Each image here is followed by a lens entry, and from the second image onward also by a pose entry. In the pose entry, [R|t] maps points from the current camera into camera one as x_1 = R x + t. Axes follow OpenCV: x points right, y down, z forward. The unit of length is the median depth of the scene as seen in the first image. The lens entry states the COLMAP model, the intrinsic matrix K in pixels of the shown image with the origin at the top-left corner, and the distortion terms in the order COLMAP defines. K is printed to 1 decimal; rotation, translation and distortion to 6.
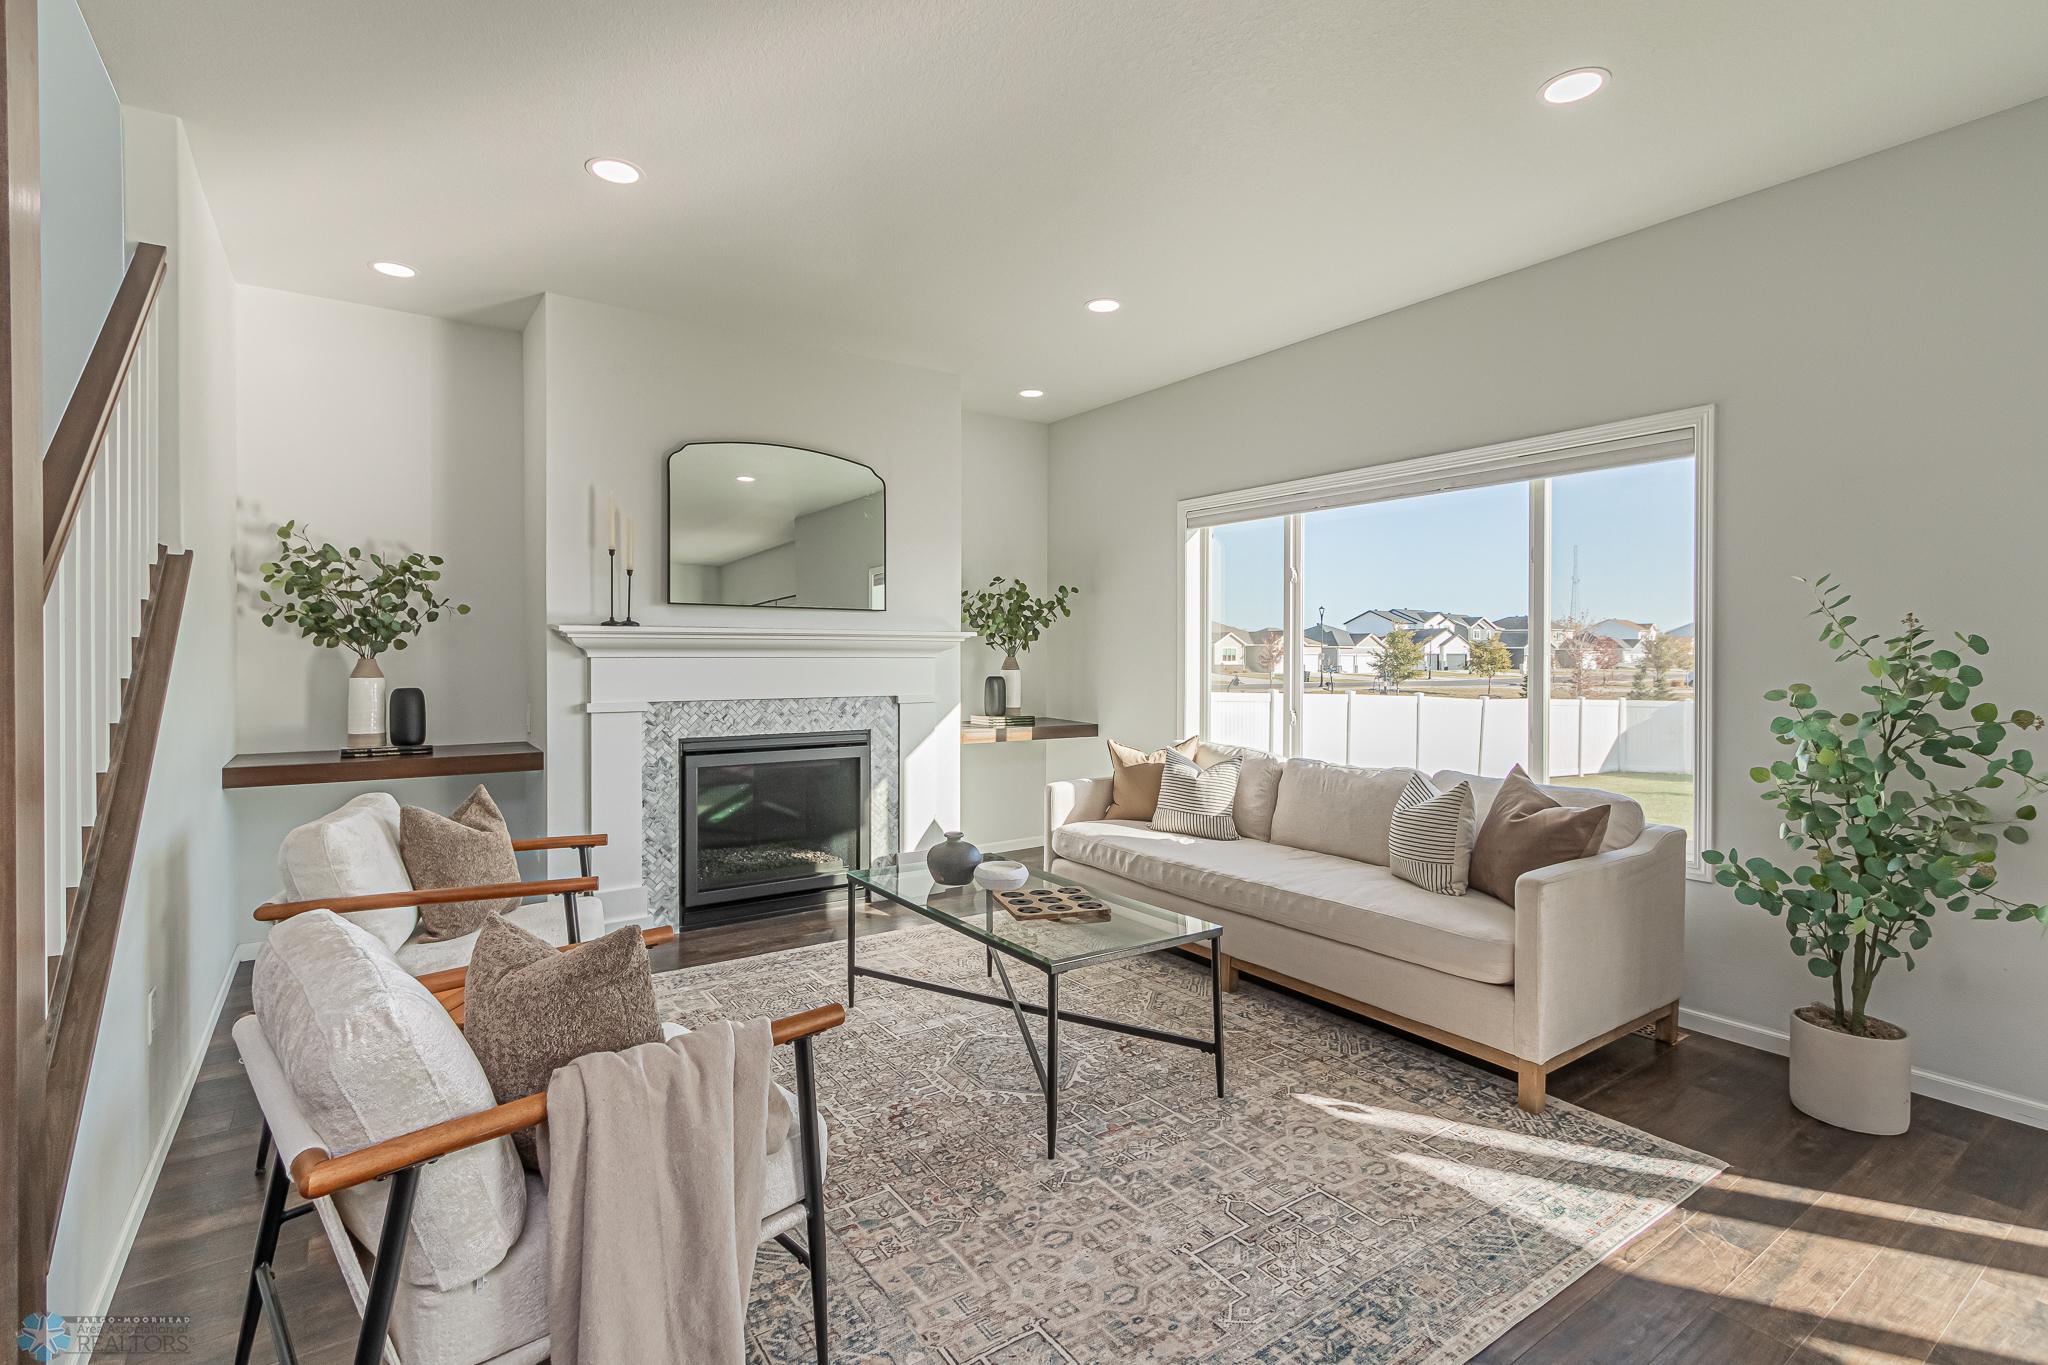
lens RADIAL K [[952.0, 0, 991.3], [0, 952.0, 655.7], [0, 0, 1]] dist [0.007133, -0.002354]
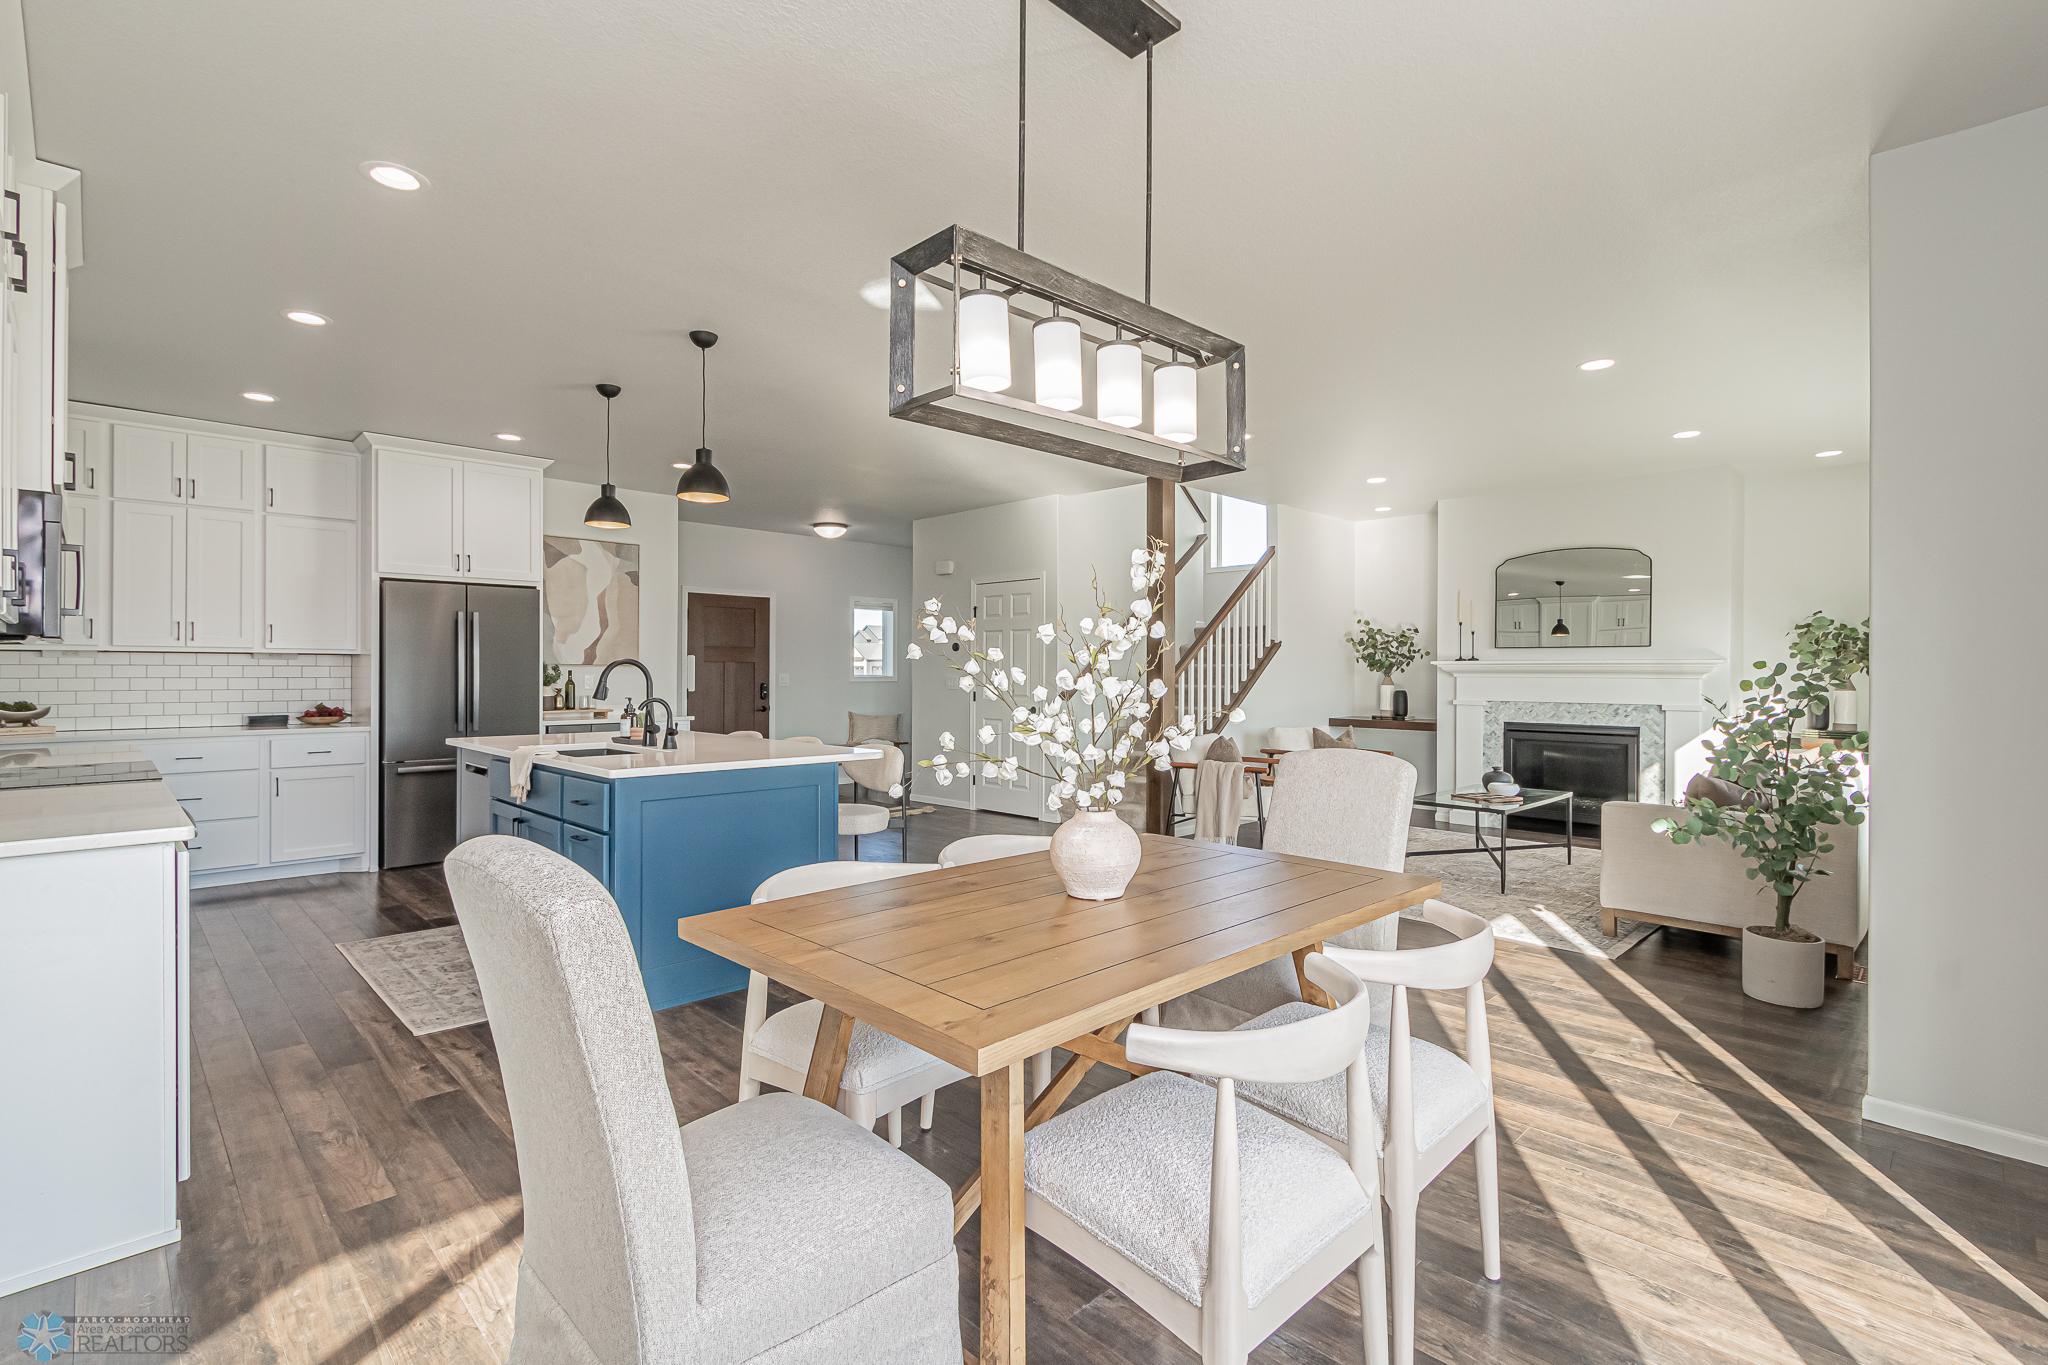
lens RADIAL K [[952.0, 0, 1008.1], [0, 952.0, 674.2], [0, 0, 1]] dist [0.007133, -0.002354]
pose [[0.172757, 0.003583, -0.984958, 1.178229], [-0.006182, 0.999978, 0.002554, -0.002458], [0.984945, 0.005648, 0.172776, -0.228582]]
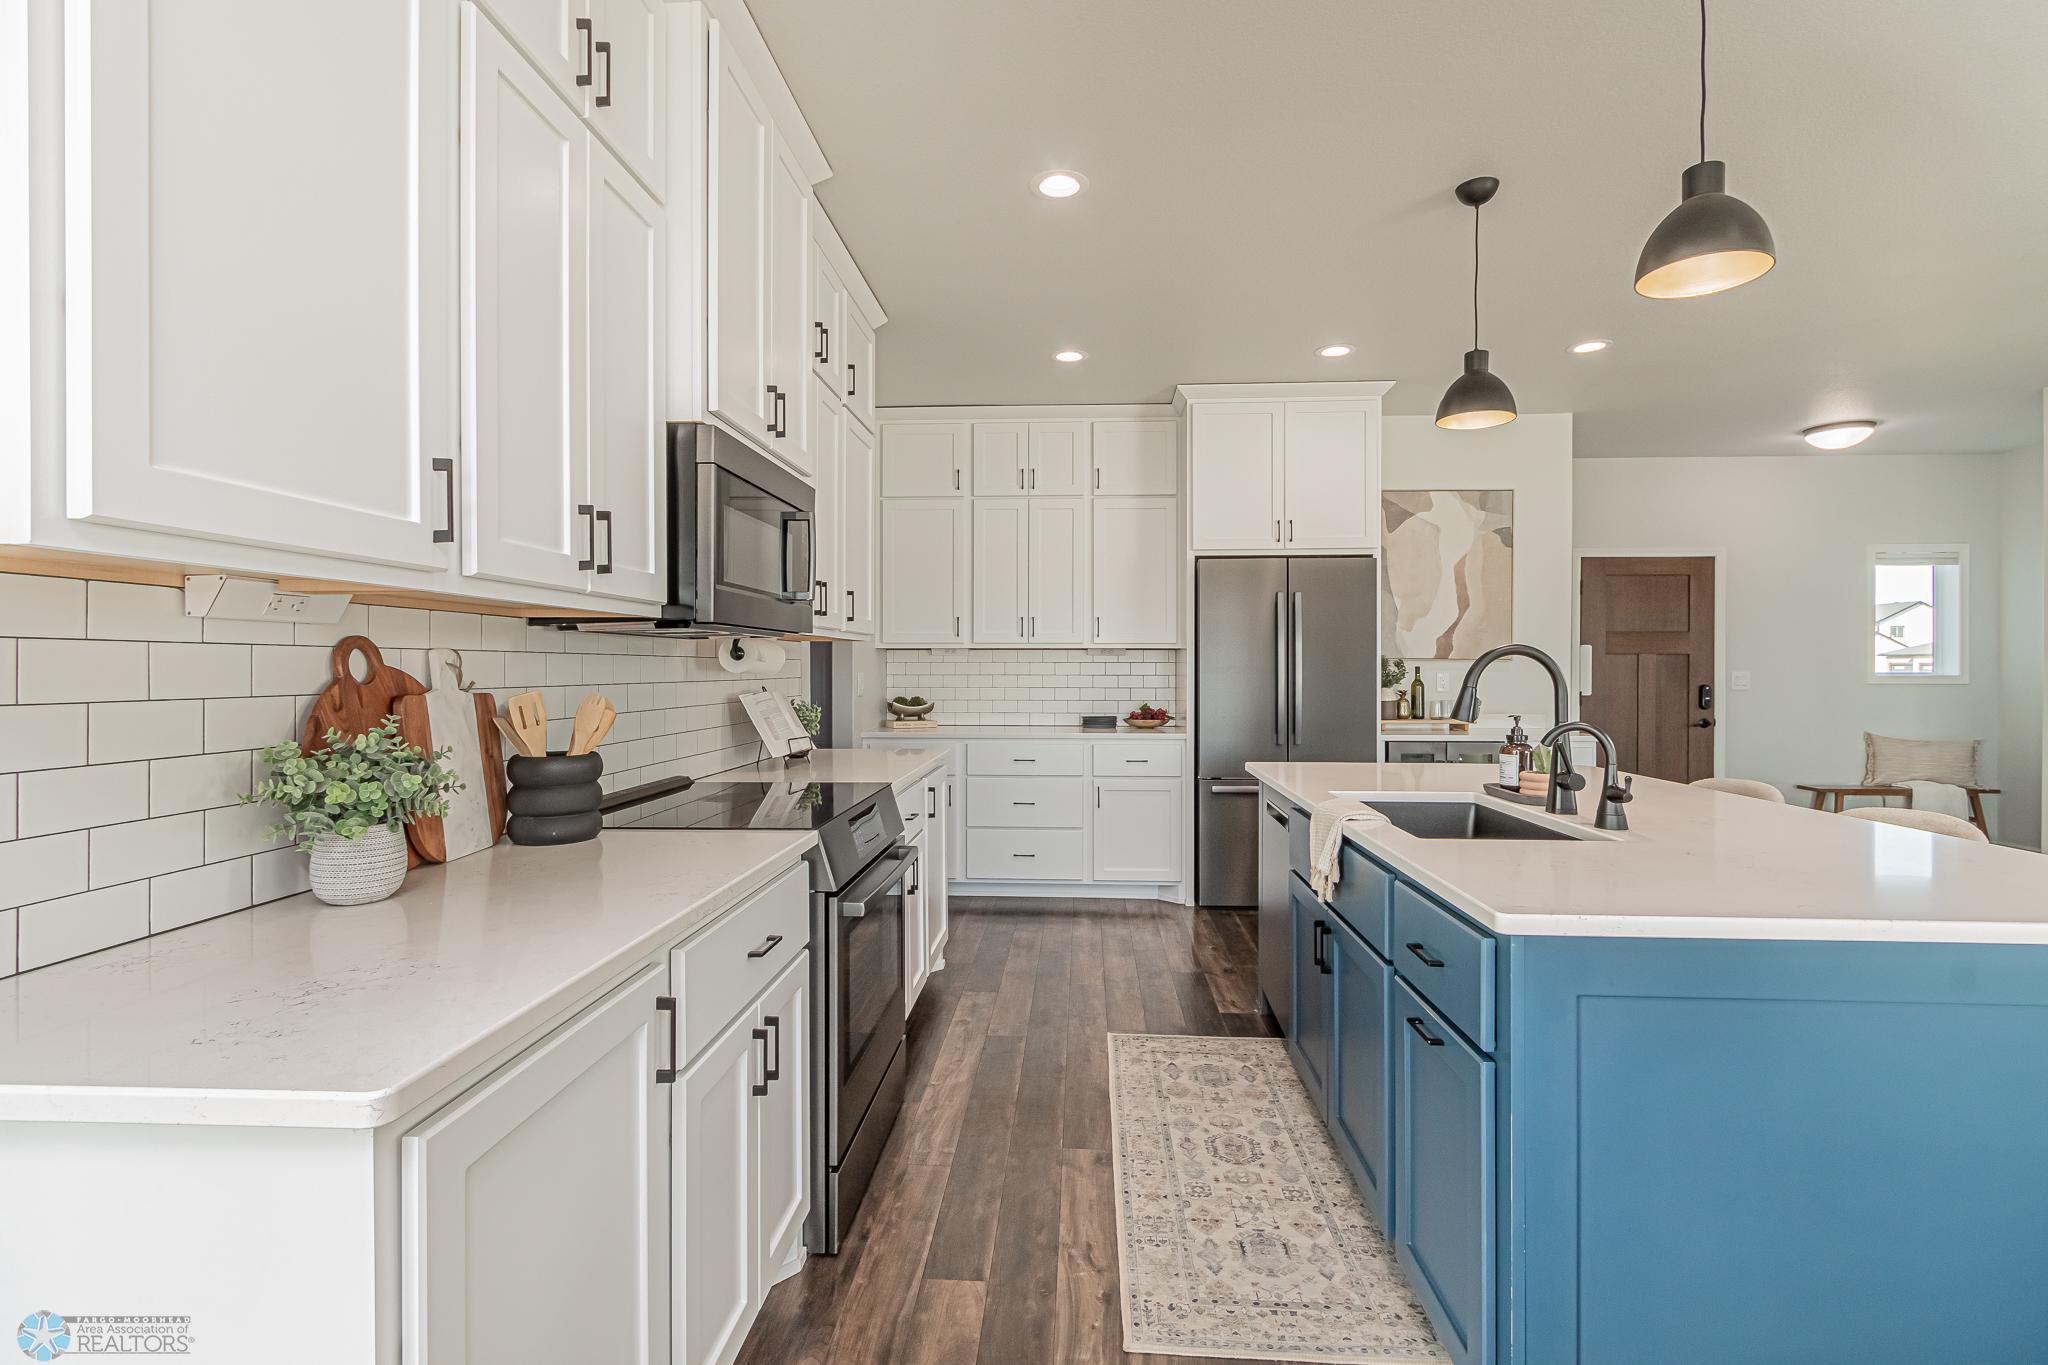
lens RADIAL K [[952.0, 0, 1030.8], [0, 952.0, 663.6], [0, 0, 1]] dist [0.007133, -0.002354]
pose [[-0.603885, -0.001870, -0.797069, 0.728613], [-0.002701, 0.999996, -0.000300, -0.002385], [0.797067, 0.001972, -0.603888, -0.339550]]
